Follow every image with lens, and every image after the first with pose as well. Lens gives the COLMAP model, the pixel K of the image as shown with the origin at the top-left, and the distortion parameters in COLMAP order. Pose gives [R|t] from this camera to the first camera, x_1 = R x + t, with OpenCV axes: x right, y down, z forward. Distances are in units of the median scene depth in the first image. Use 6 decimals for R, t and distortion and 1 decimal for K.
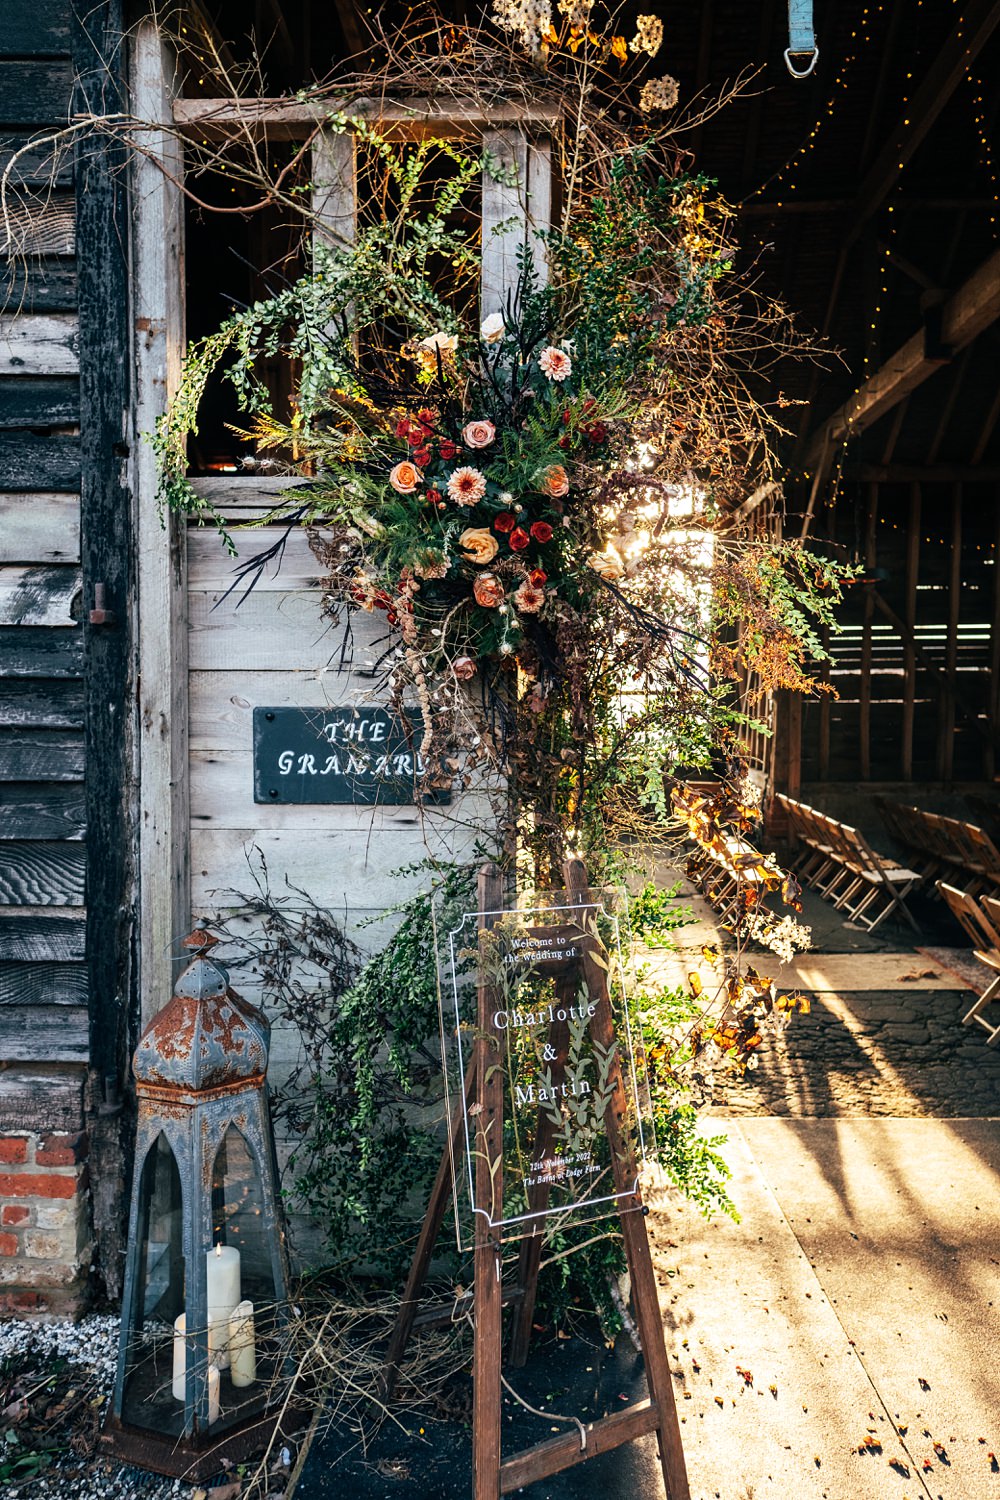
lens RADIAL K [[1027.4, 0, 499.0], [0, 1027.4, 752.6], [0, 0, 1]] dist [-0.013120, 0.012823]
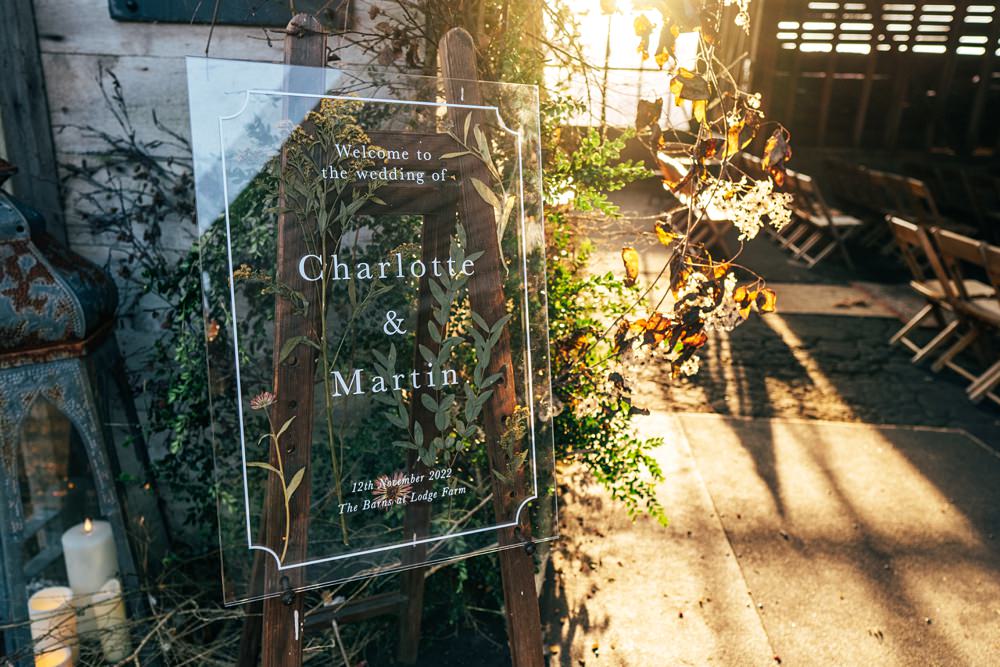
lens RADIAL K [[684.9, 0, 501.5], [0, 684.9, 337.3], [0, 0, 1]] dist [-0.013120, 0.012823]
pose [[0.997603, 0.051863, -0.045813, 0.093380], [-0.038413, 0.965708, 0.256772, 0.126491], [0.057559, -0.254396, 0.965386, 0.394799]]
